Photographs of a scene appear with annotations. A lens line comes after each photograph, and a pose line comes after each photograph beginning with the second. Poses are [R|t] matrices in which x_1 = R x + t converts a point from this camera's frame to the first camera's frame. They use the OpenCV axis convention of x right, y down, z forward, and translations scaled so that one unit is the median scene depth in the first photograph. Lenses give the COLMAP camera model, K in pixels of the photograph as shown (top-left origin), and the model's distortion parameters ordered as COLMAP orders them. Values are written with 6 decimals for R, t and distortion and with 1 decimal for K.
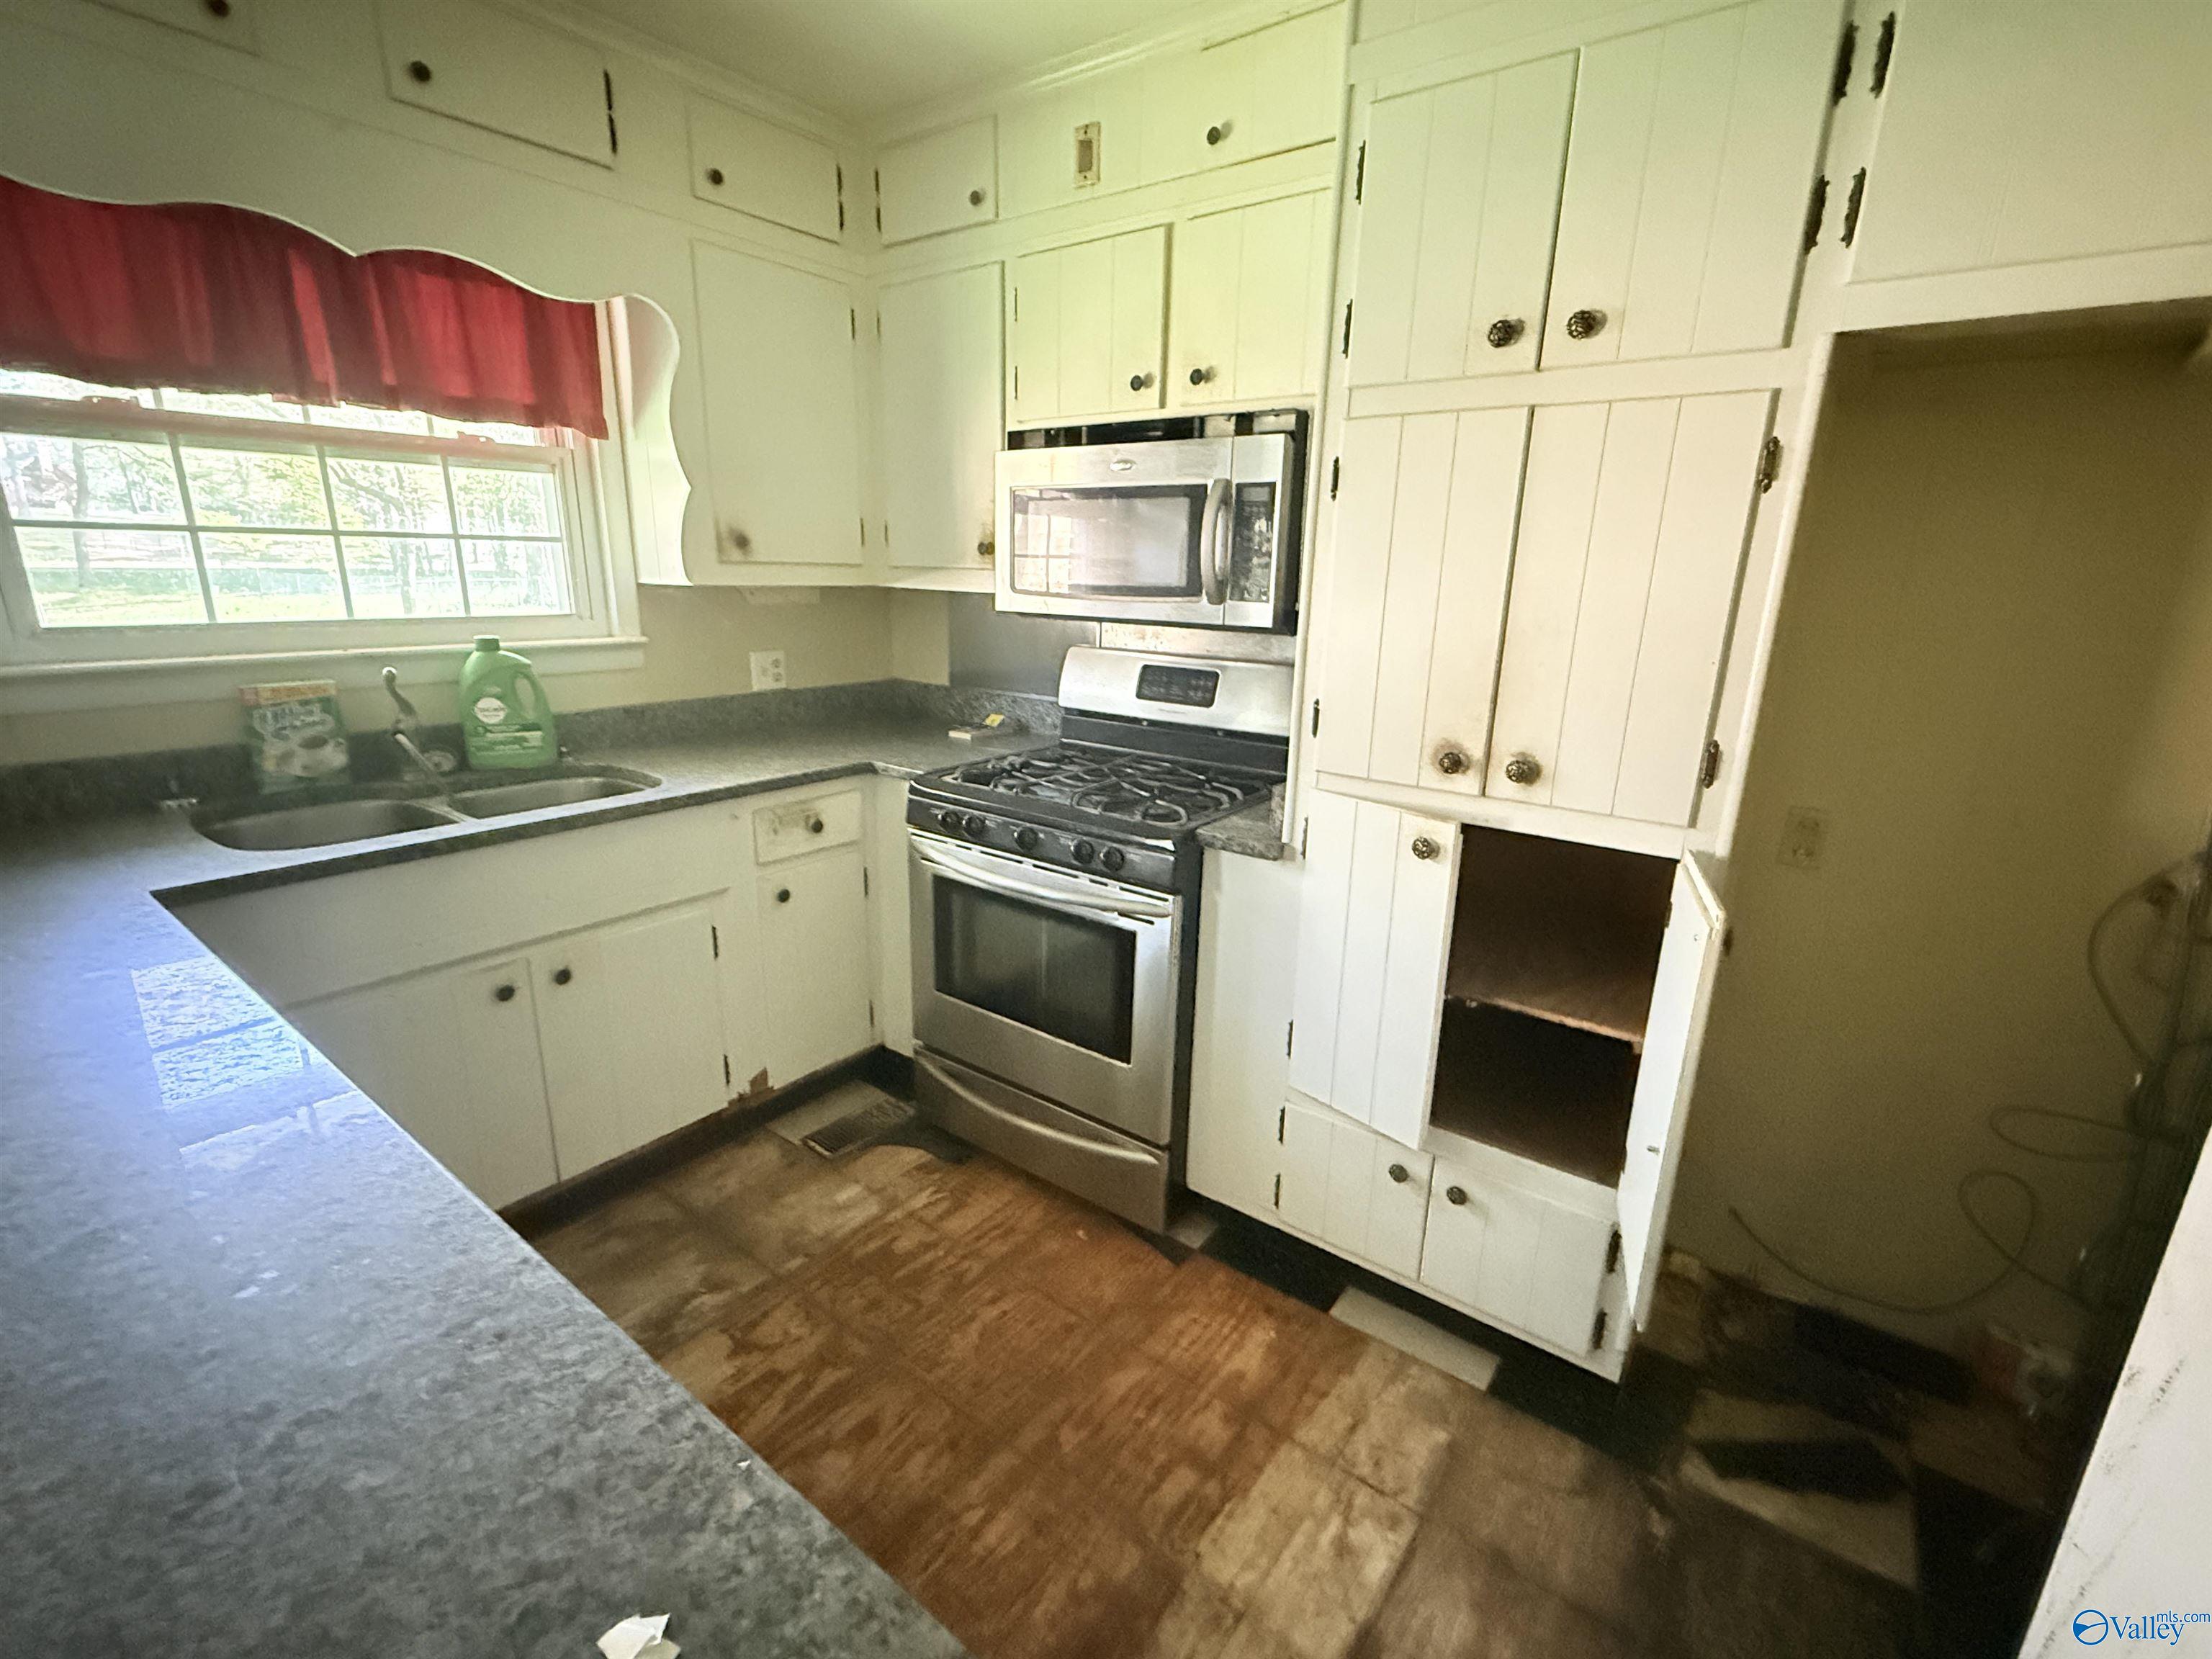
lens RADIAL K [[978.9, 0, 1111.2], [0, 978.9, 834.2], [0, 0, 1]] dist [-0.001346, -0.000214]
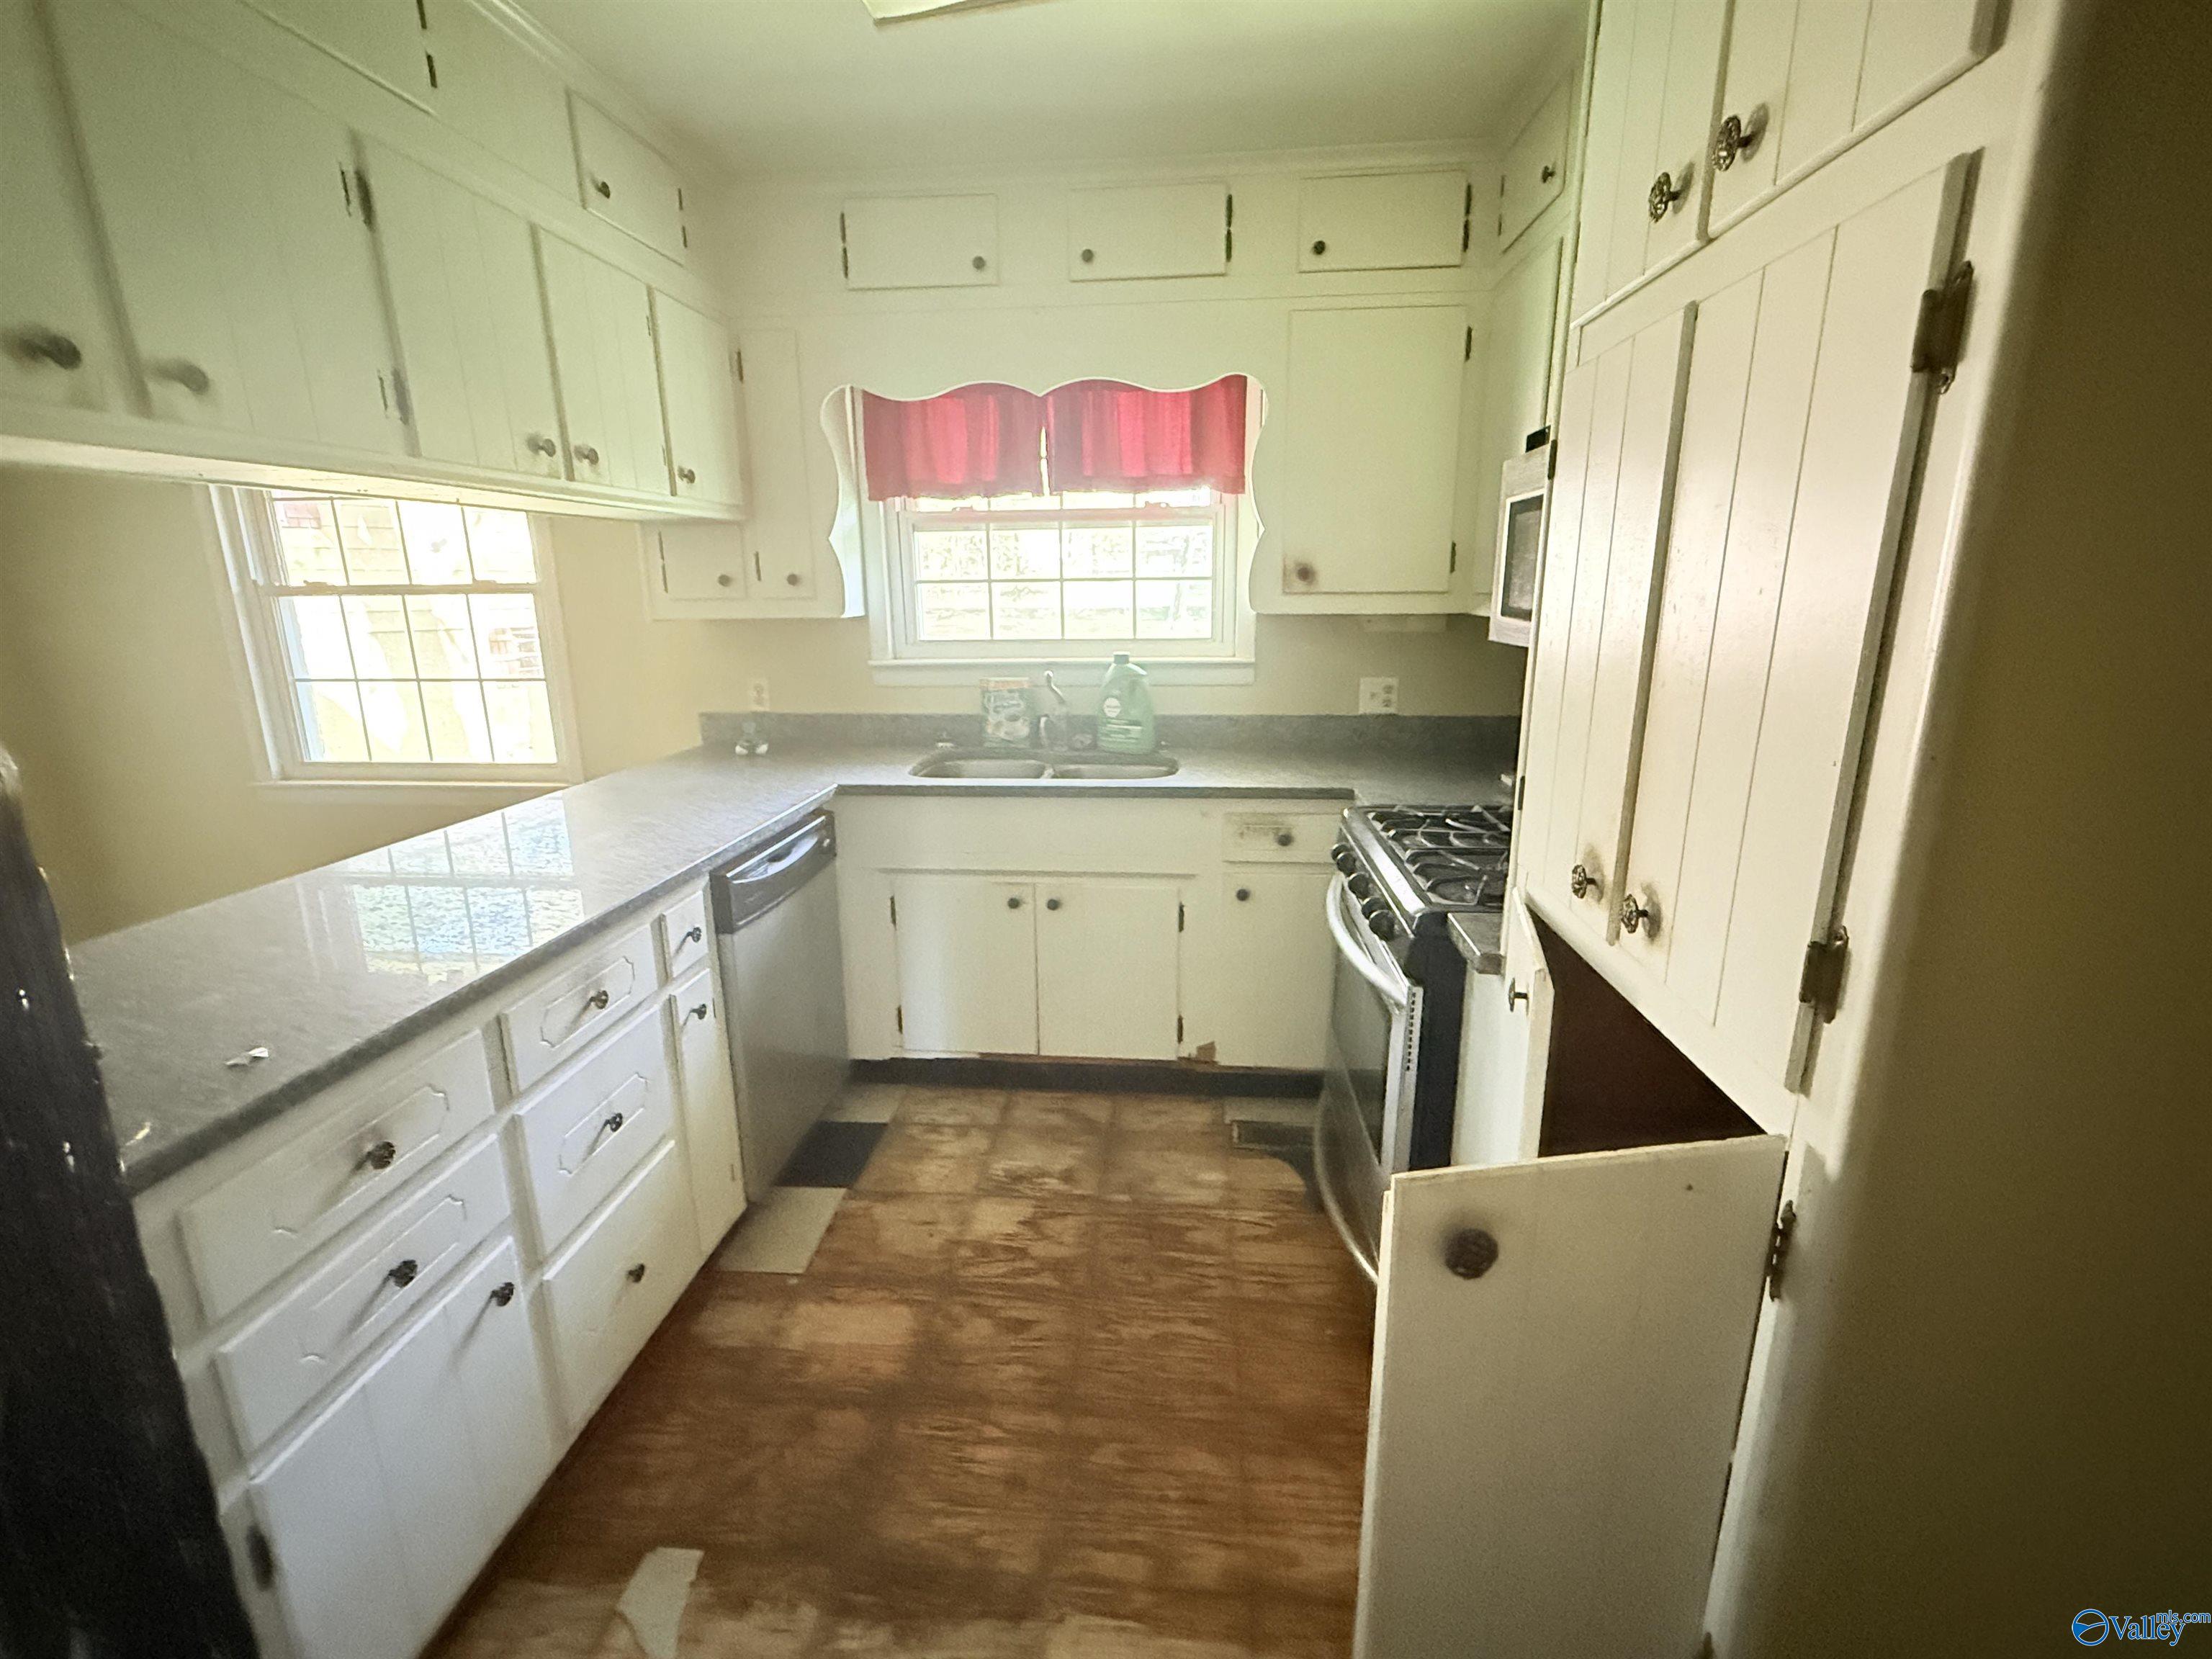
lens RADIAL K [[978.9, 0, 1102.1], [0, 978.9, 833.7], [0, 0, 1]] dist [-0.001346, -0.000214]
pose [[0.522128, 0.180493, -0.833549, 0.526825], [-0.205289, 0.975212, 0.082576, -0.067272], [0.827791, 0.128003, 0.546239, 0.284023]]
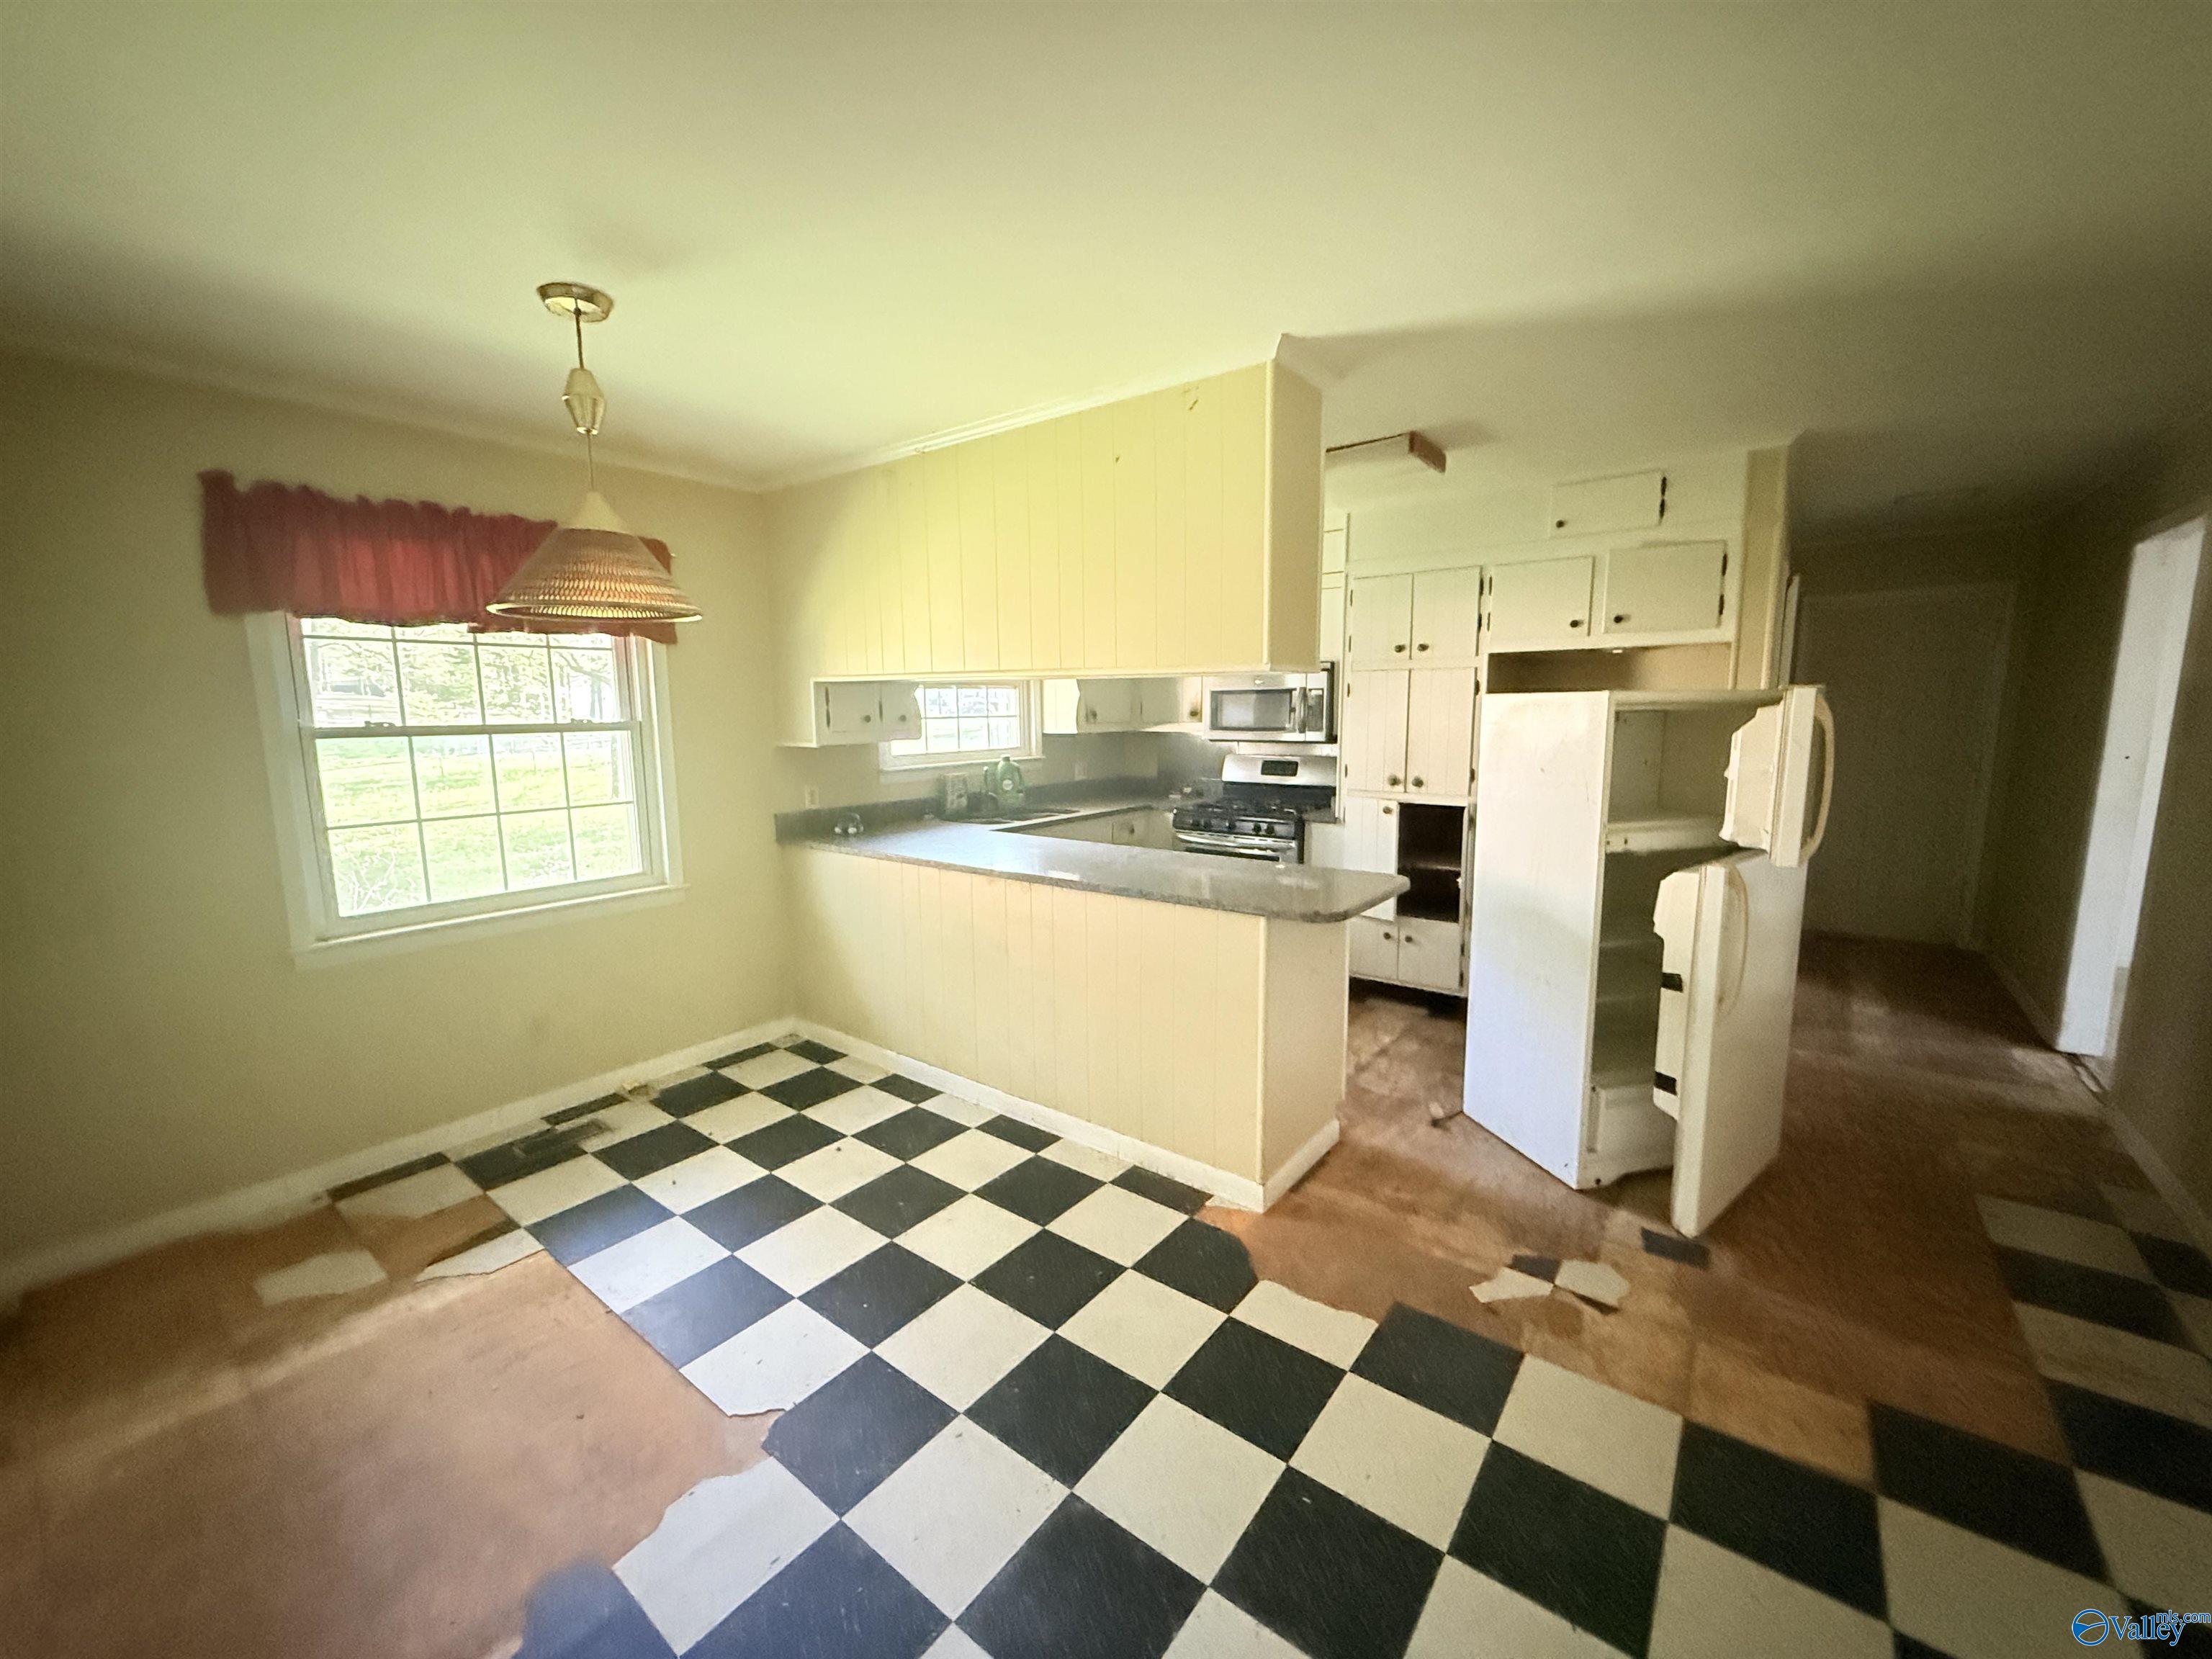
lens RADIAL K [[870.1, 0, 1104.5], [0, 870.1, 825.2], [0, 0, 1]] dist [-0.003761, 0.000104]
pose [[0.999230, -0.029947, -0.025356, -0.347095], [0.026281, 0.990593, -0.134291, 0.287376], [0.029139, 0.133521, 0.990617, -1.203199]]
